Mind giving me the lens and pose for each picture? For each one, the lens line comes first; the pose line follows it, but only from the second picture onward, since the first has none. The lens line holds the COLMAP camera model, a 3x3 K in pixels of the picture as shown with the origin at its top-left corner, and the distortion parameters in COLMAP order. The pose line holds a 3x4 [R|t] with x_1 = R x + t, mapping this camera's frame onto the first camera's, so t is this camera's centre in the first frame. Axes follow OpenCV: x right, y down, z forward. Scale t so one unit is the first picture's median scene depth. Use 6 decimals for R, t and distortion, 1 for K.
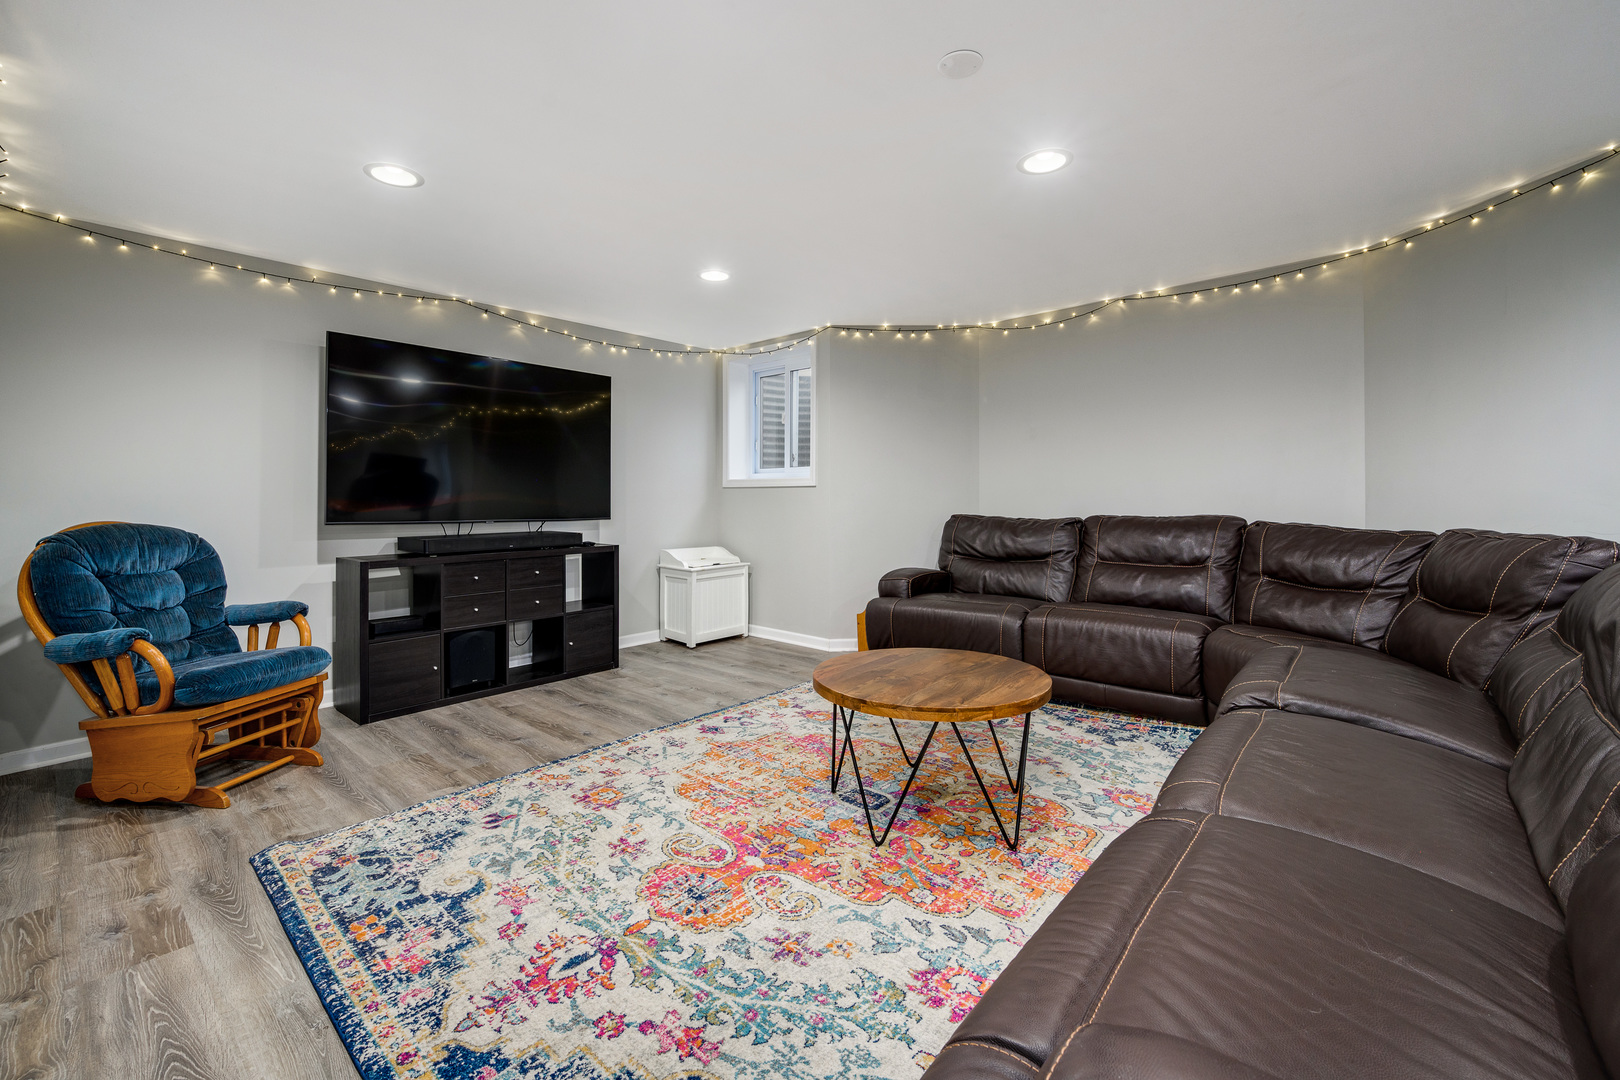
lens RADIAL K [[660.3, 0, 800.9], [0, 660.3, 500.7], [0, 0, 1]] dist [0.000021, -0.000128]
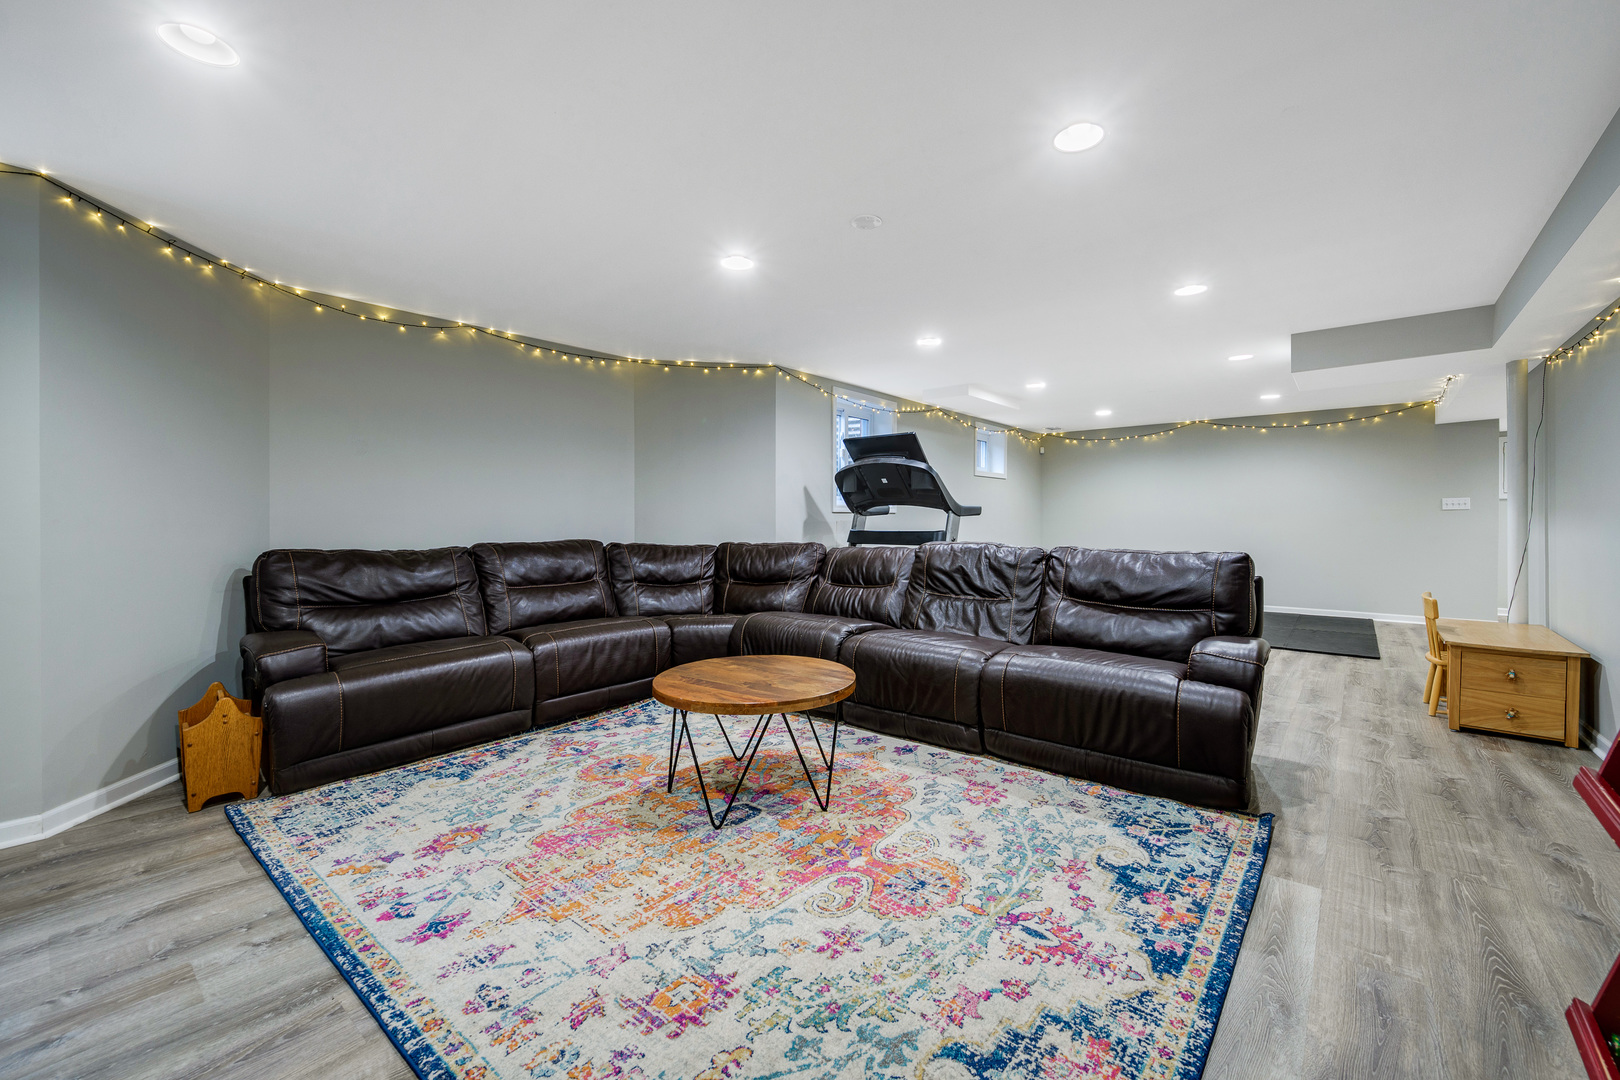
lens RADIAL K [[660.3, 0, 811.7], [0, 660.3, 529.9], [0, 0, 1]] dist [0.000021, -0.000128]
pose [[-0.020053, -0.006177, 0.999780, -1.073944], [0.006601, 0.999958, 0.006311, -0.000417], [-0.999777, 0.006726, -0.020012, 1.030727]]
